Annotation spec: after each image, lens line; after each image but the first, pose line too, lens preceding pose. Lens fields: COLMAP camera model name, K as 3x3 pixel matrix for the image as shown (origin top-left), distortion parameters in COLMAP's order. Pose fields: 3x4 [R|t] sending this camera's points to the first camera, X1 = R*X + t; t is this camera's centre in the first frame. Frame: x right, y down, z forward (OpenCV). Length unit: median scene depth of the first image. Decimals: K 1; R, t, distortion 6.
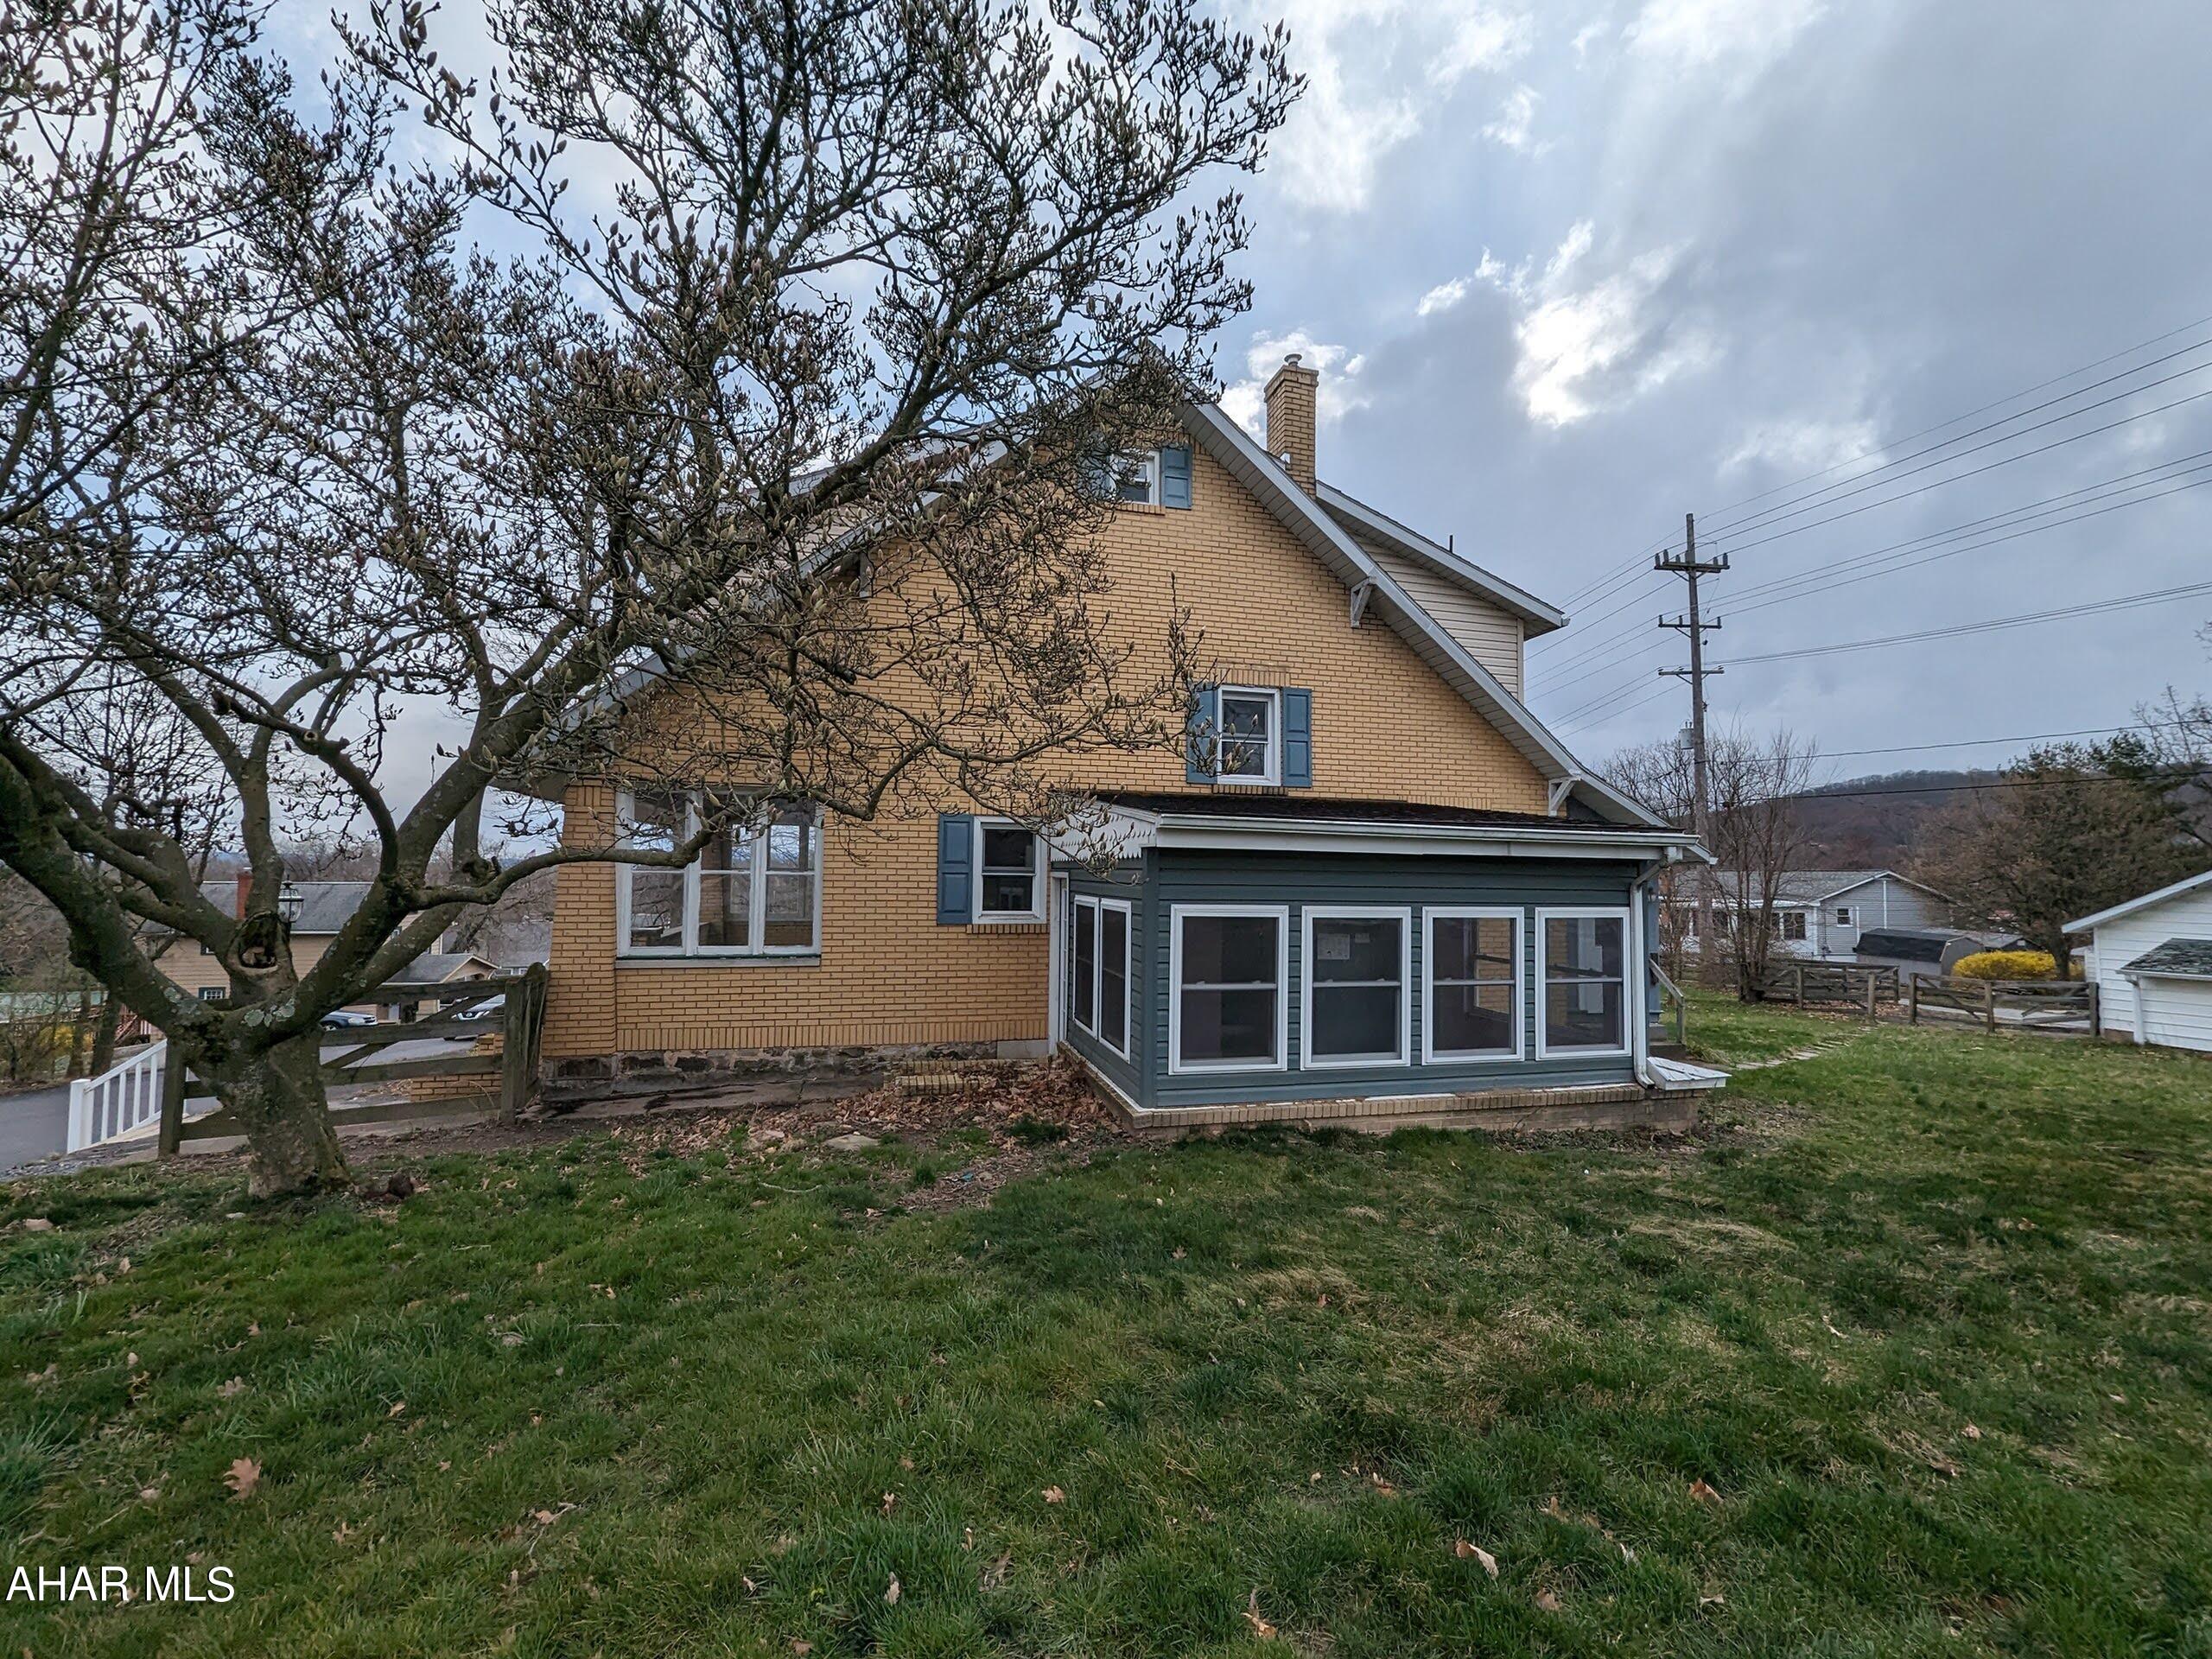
lens RADIAL K [[917.5, 0, 1106.0], [0, 917.5, 829.5], [0, 0, 1]] dist [0.004658, -0.001422]
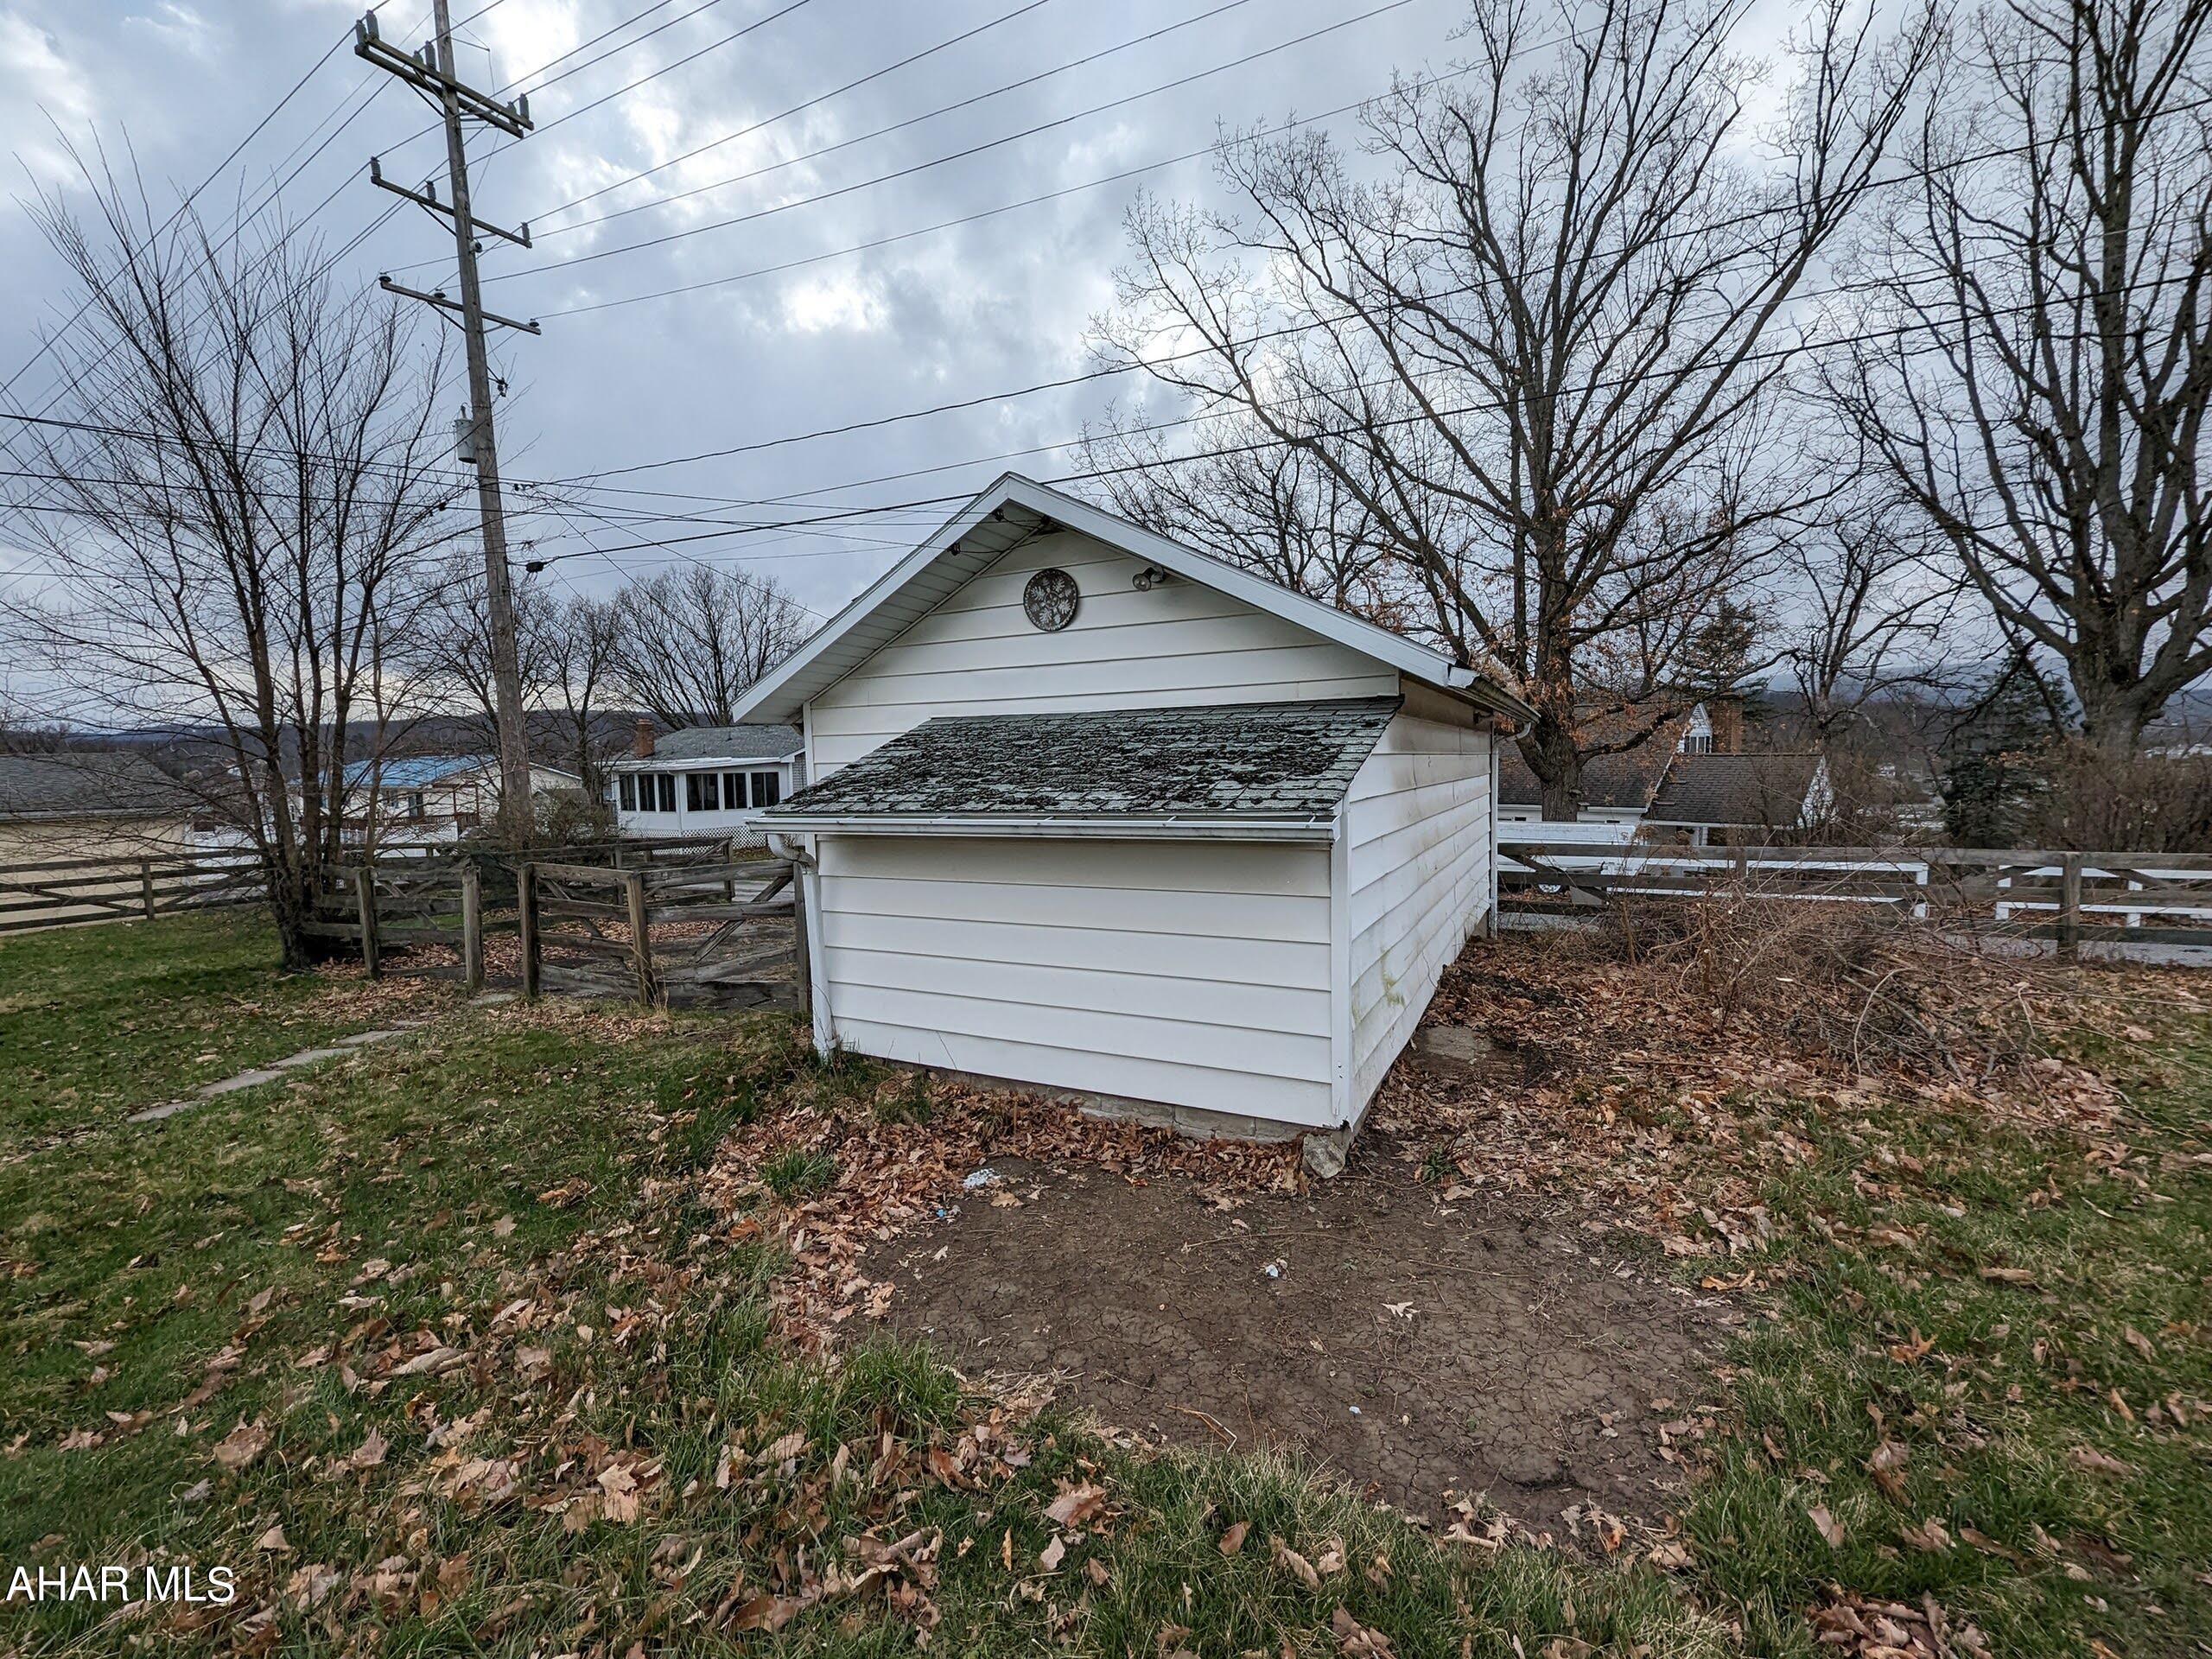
lens RADIAL K [[913.4, 0, 1112.2], [0, 913.4, 824.1], [0, 0, 1]] dist [0.001428, -0.000134]
pose [[0.661270, -0.076758, 0.746210, 0.471925], [-0.009606, 0.993803, 0.110739, 0.059615], [-0.750086, -0.080397, 0.656435, 0.359502]]
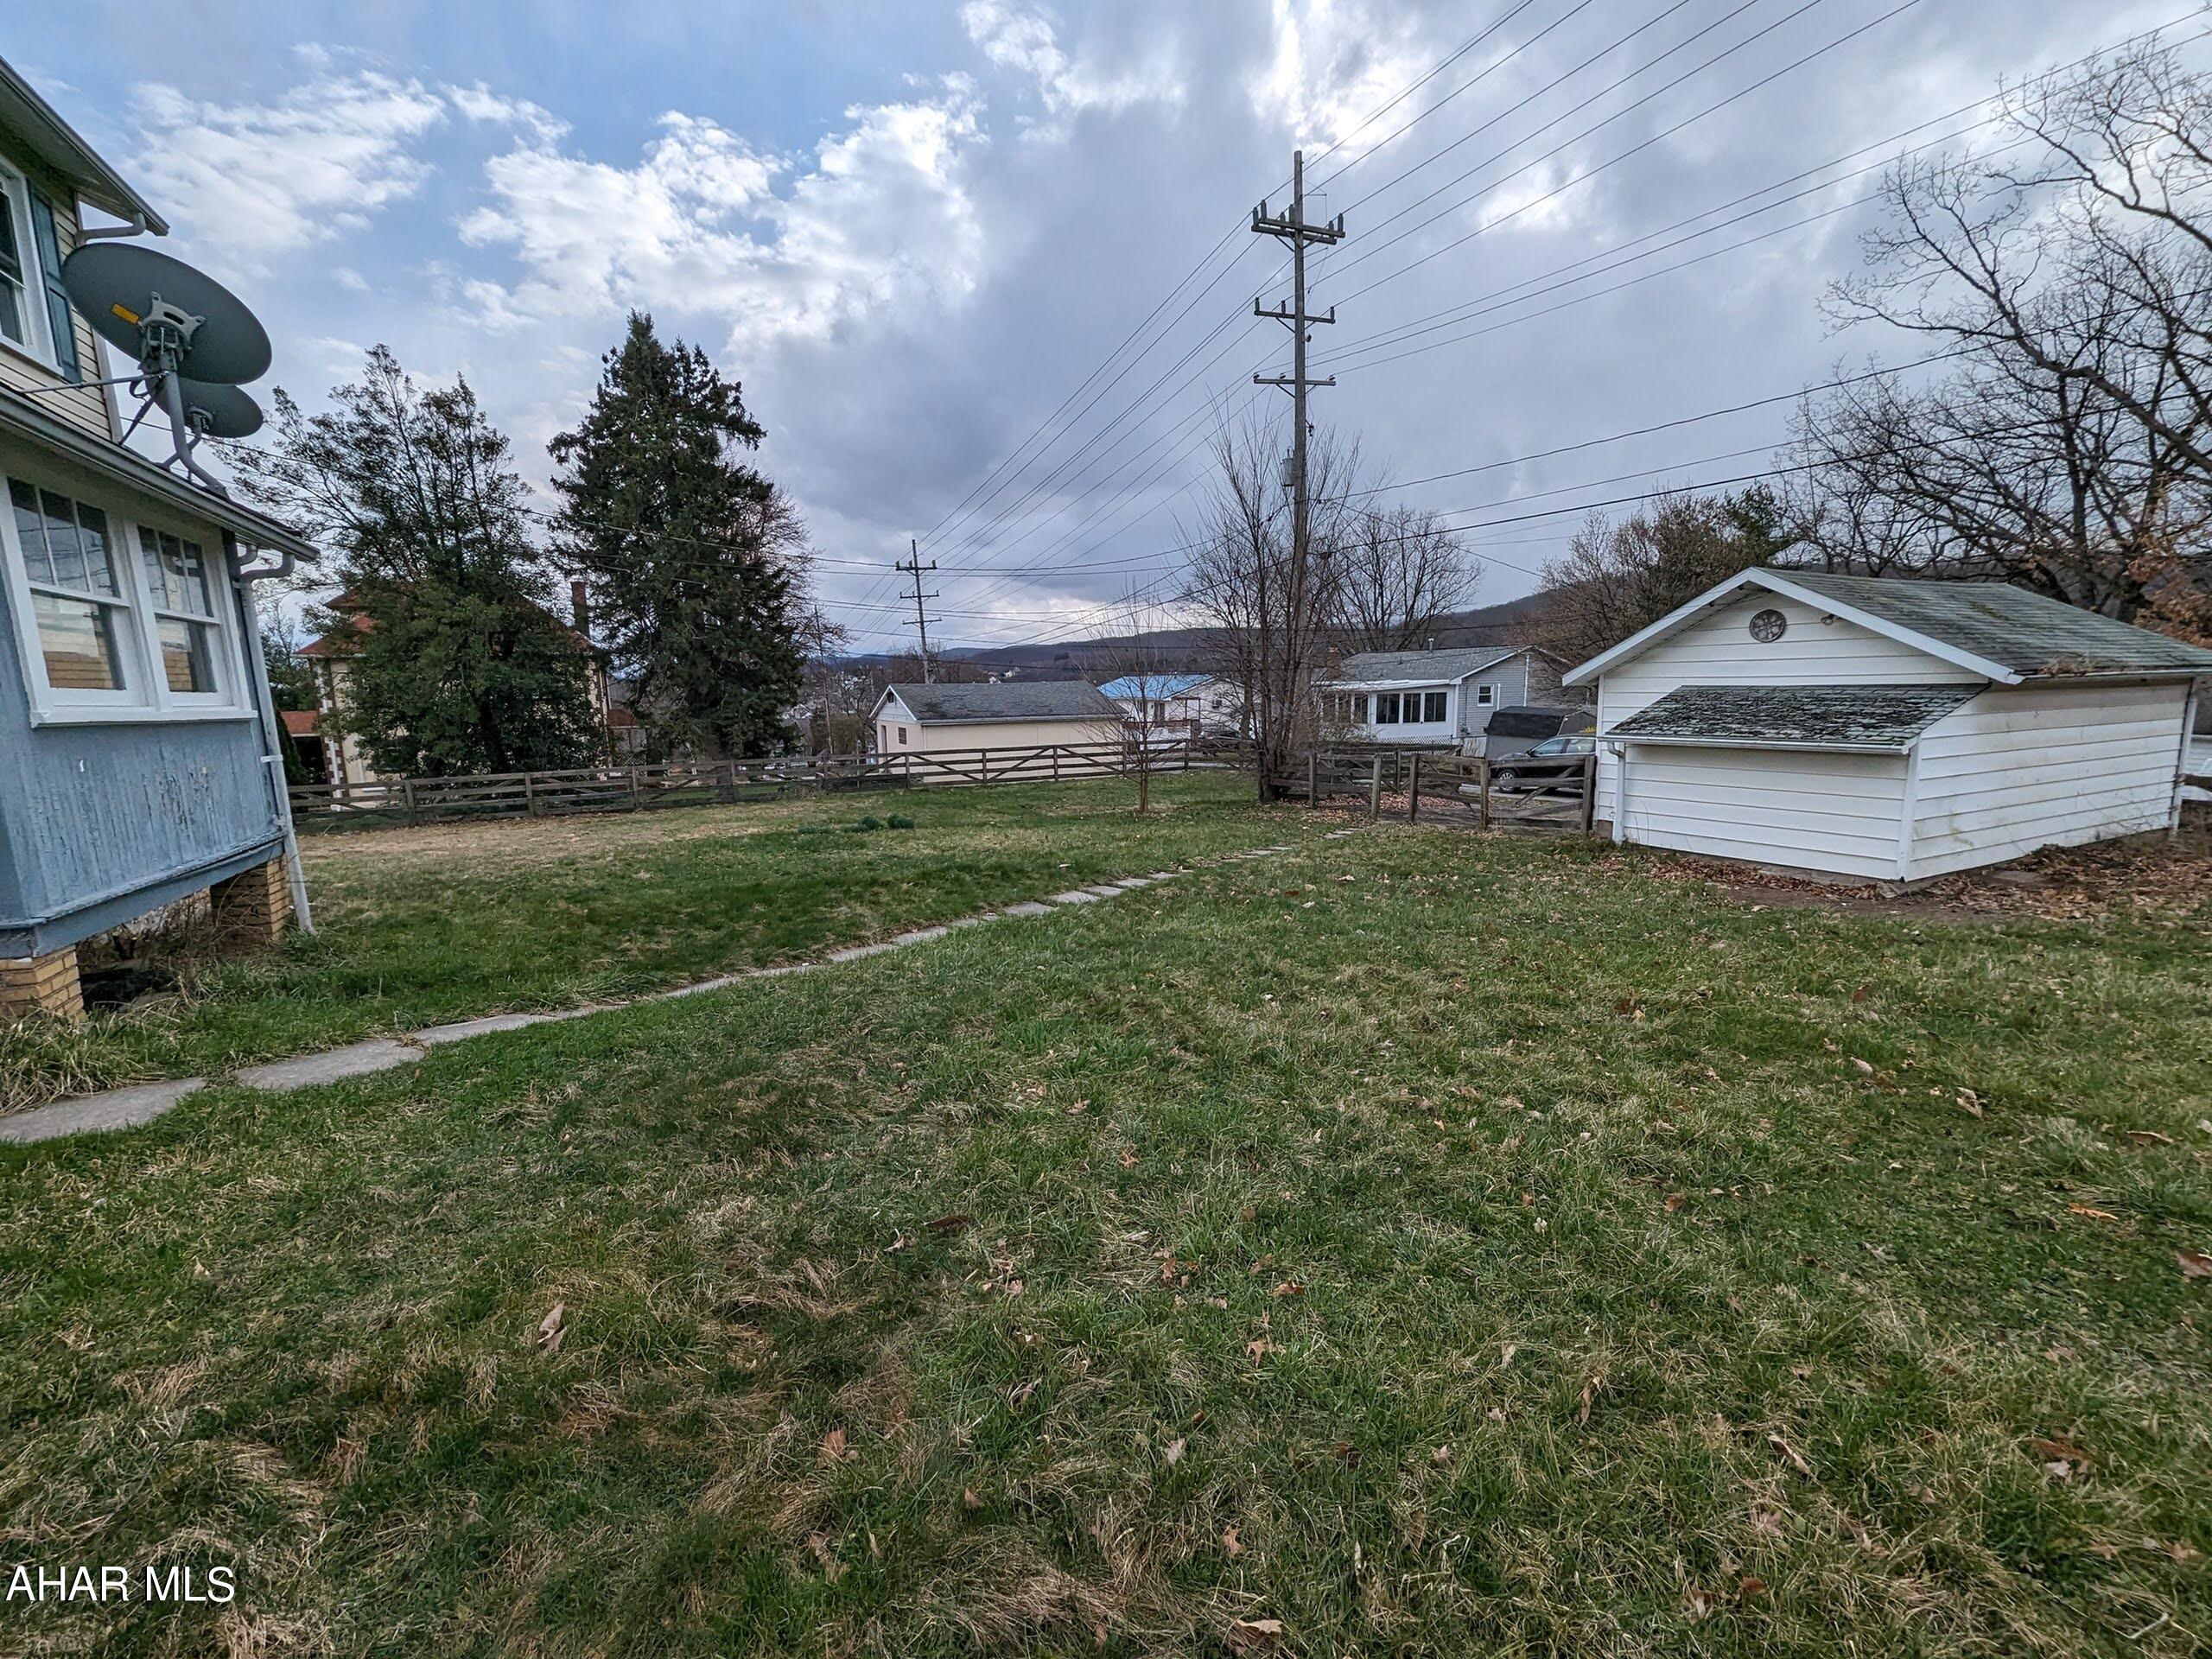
lens RADIAL K [[917.5, 0, 1106.0], [0, 917.5, 829.5], [0, 0, 1]] dist [0.004658, -0.001422]
pose [[0.978248, -0.060791, 0.198329, 0.303555], [0.019002, 0.978336, 0.206151, 0.037234], [-0.206565, -0.197898, 0.958210, 0.211267]]
